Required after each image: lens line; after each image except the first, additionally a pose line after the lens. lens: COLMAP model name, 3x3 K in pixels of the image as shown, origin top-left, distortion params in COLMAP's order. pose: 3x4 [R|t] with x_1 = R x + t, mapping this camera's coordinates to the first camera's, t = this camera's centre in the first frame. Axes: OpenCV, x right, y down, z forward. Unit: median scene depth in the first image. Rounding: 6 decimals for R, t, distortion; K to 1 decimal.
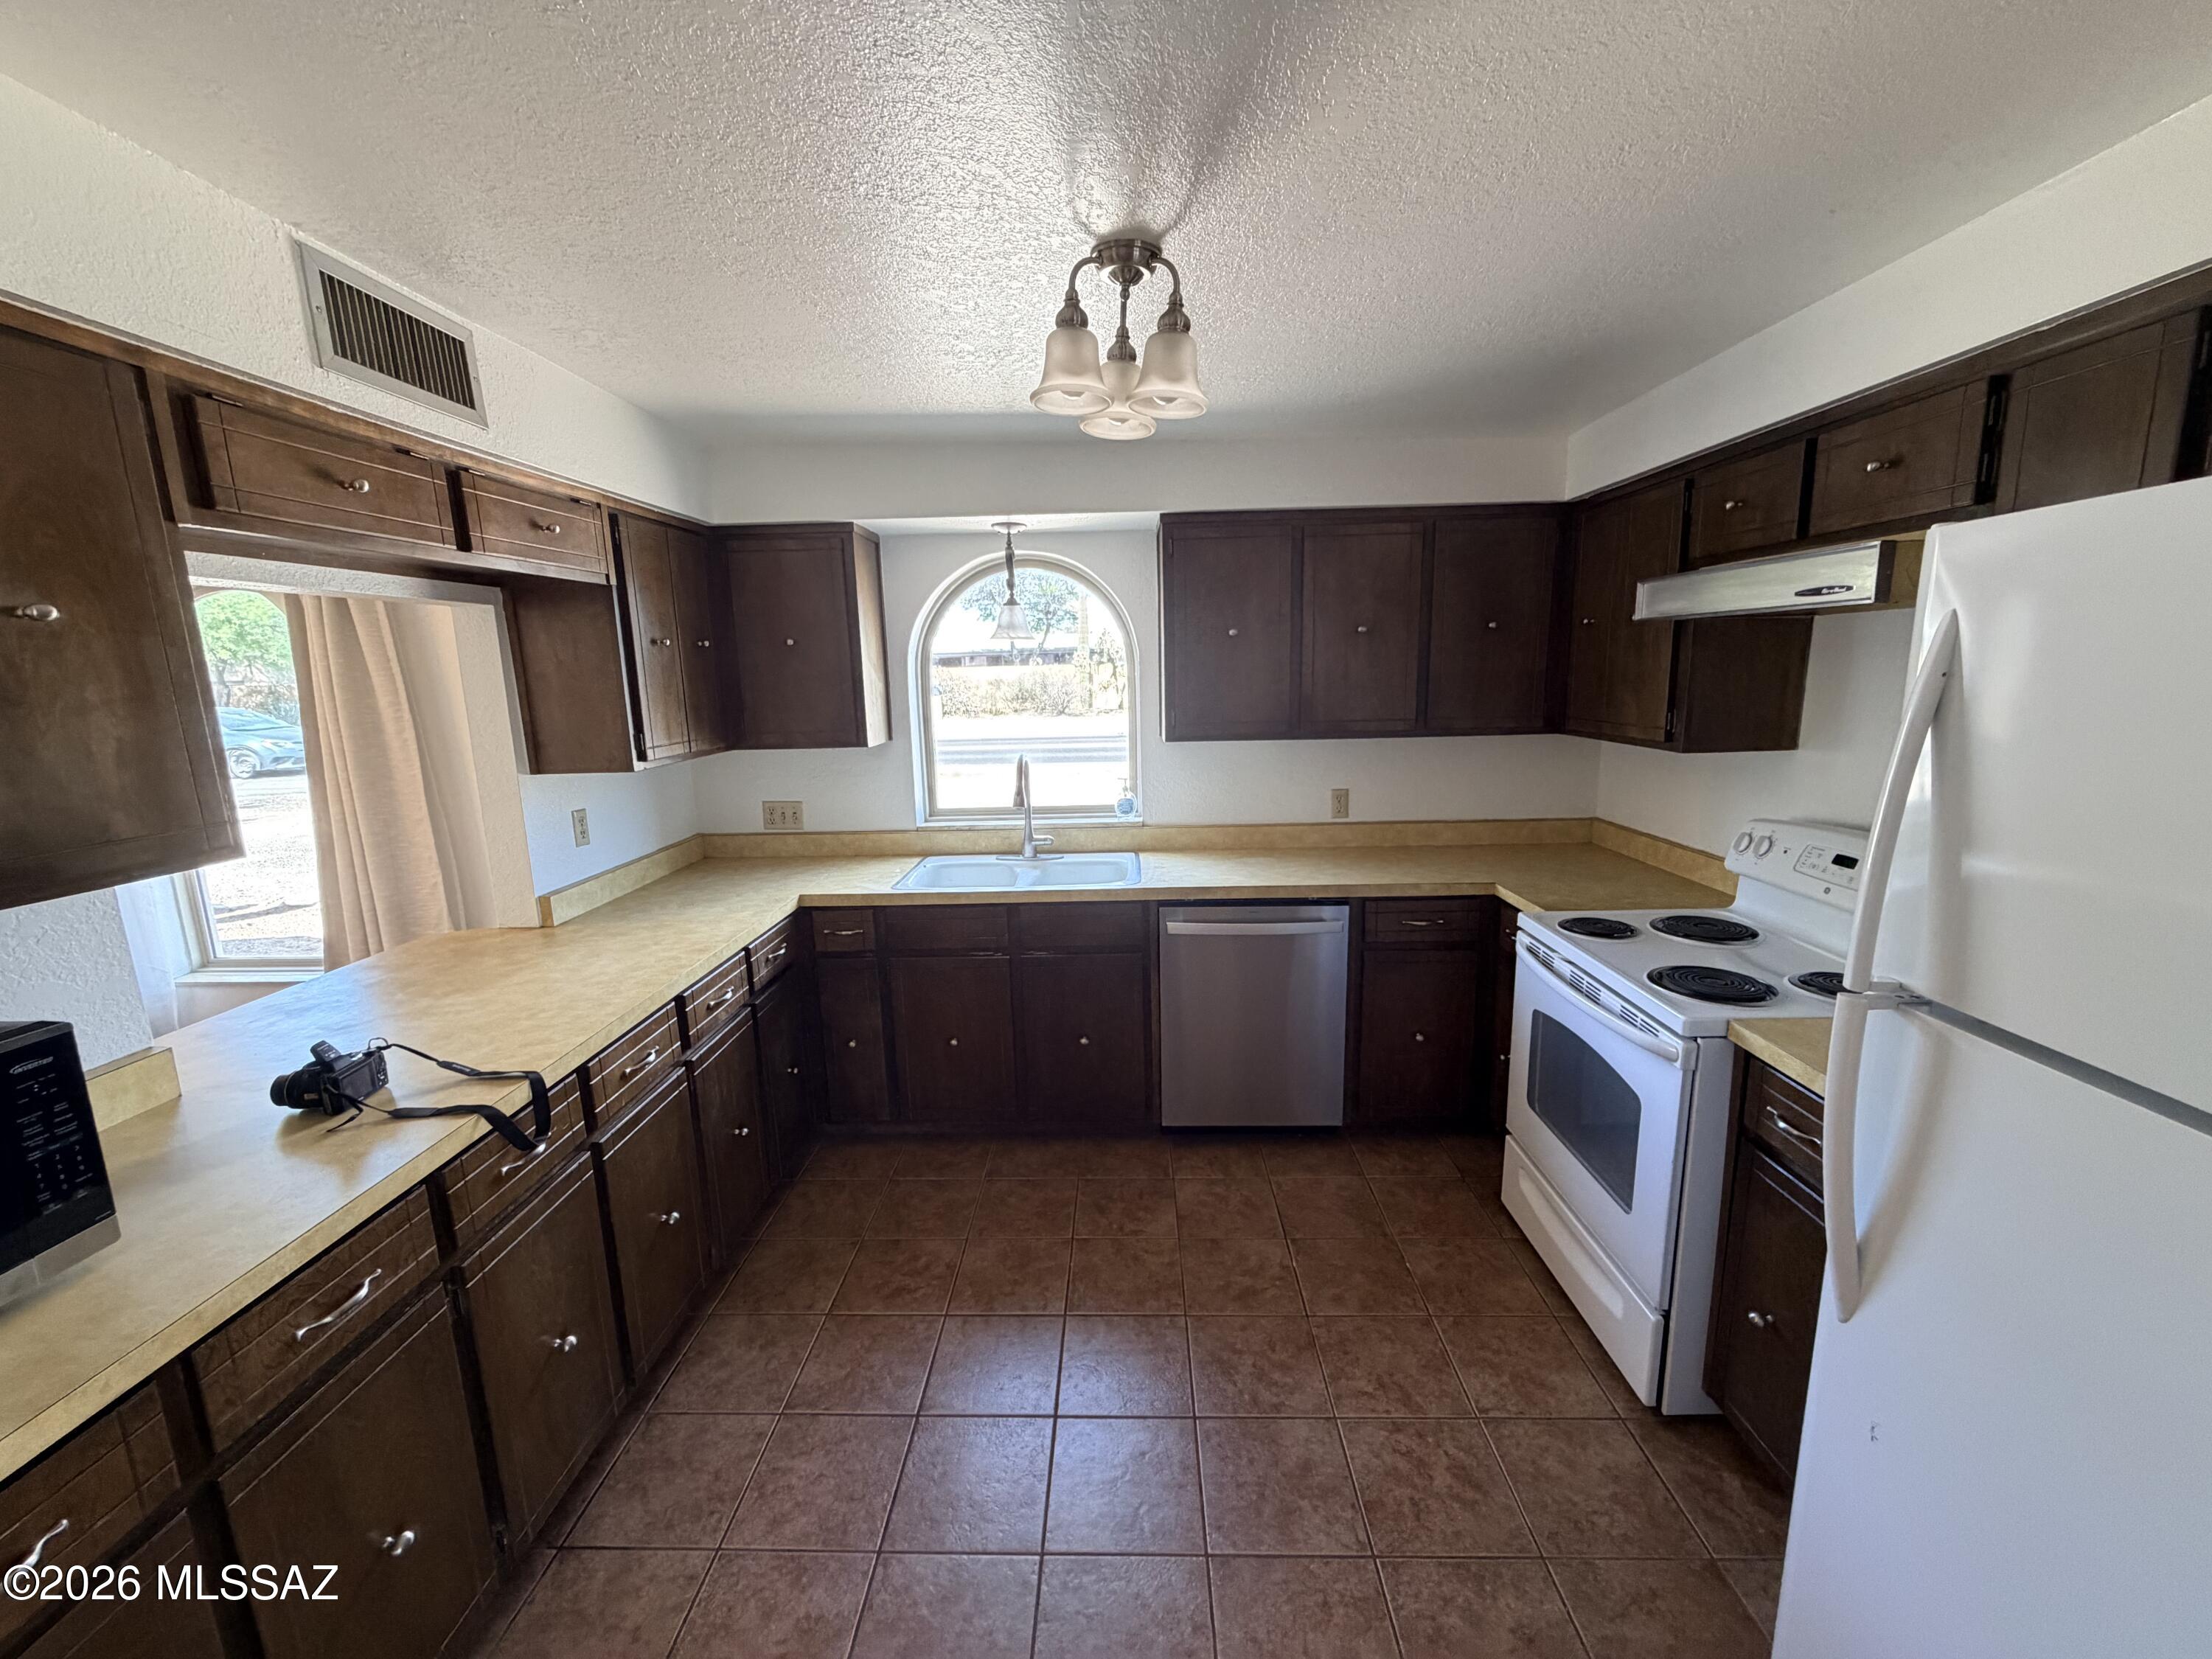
lens RADIAL K [[879.2, 0, 1100.6], [0, 879.2, 830.9], [0, 0, 1]] dist [0.000546, -0.000105]
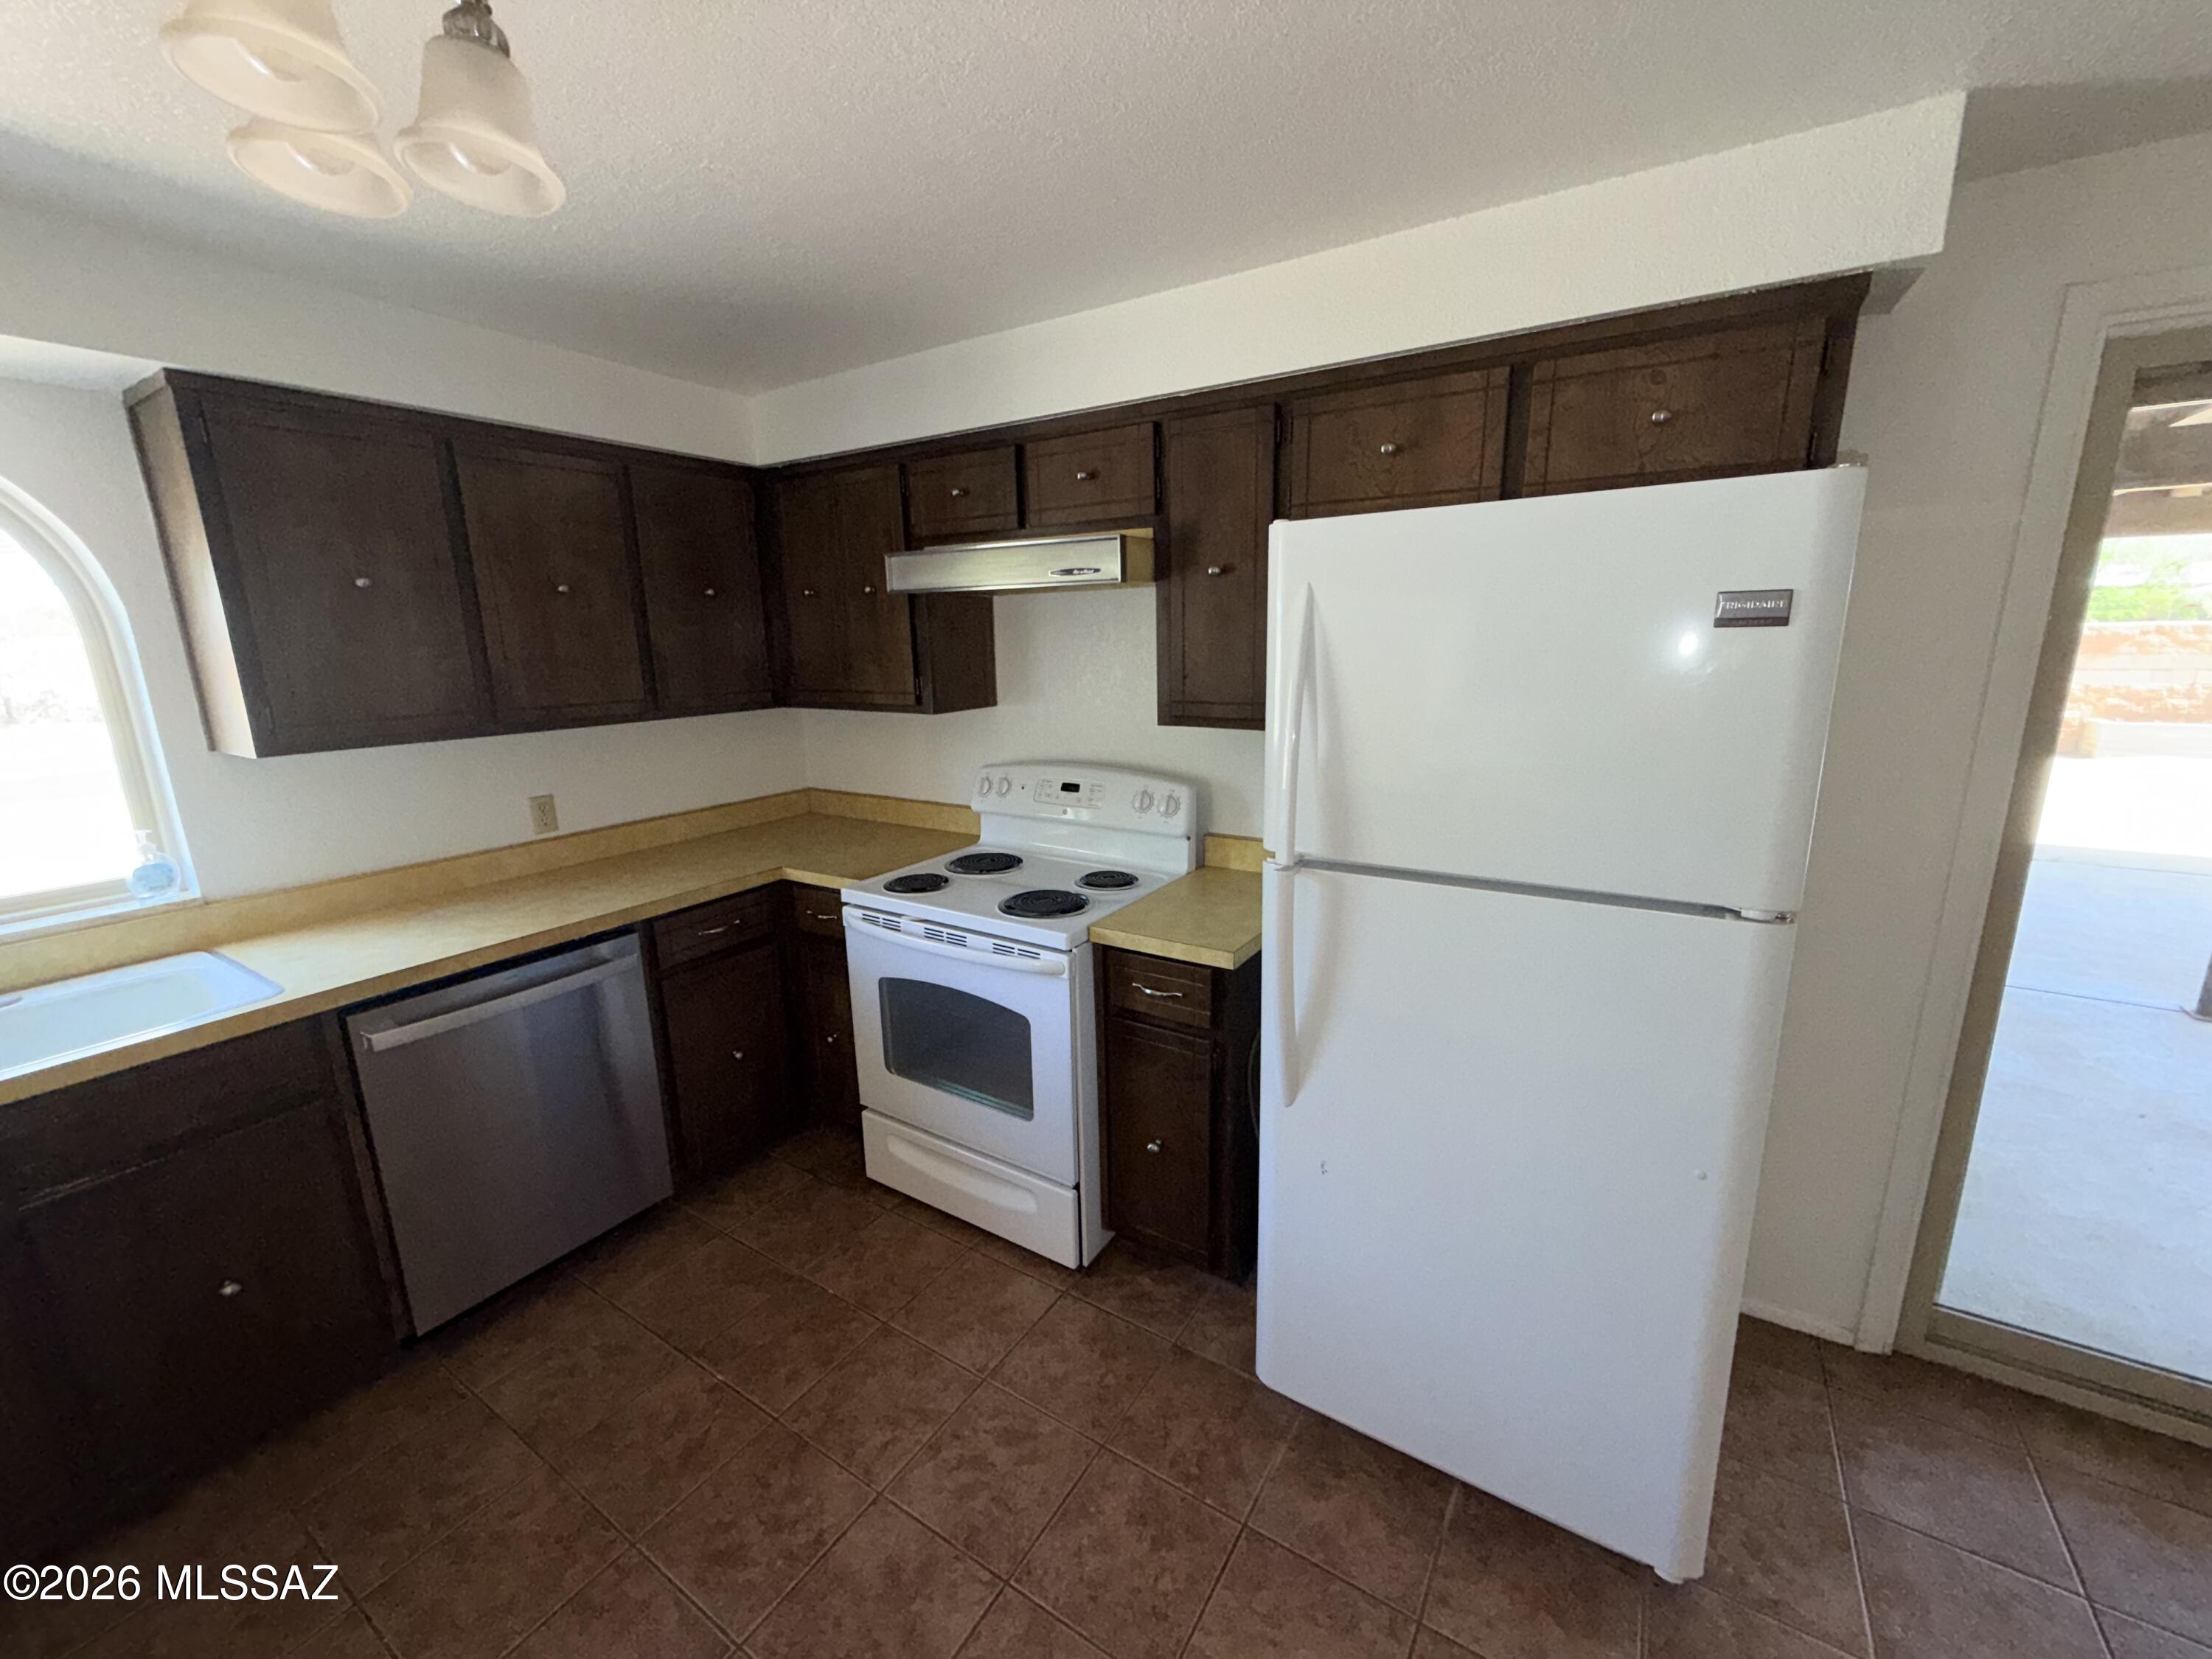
lens RADIAL K [[879.2, 0, 1100.6], [0, 879.2, 830.9], [0, 0, 1]] dist [0.000546, -0.000105]
pose [[0.512751, -0.175251, 0.840460, -0.201366], [0.161834, 0.981125, 0.105850, -0.028616], [-0.843147, 0.081740, 0.531434, 0.252207]]
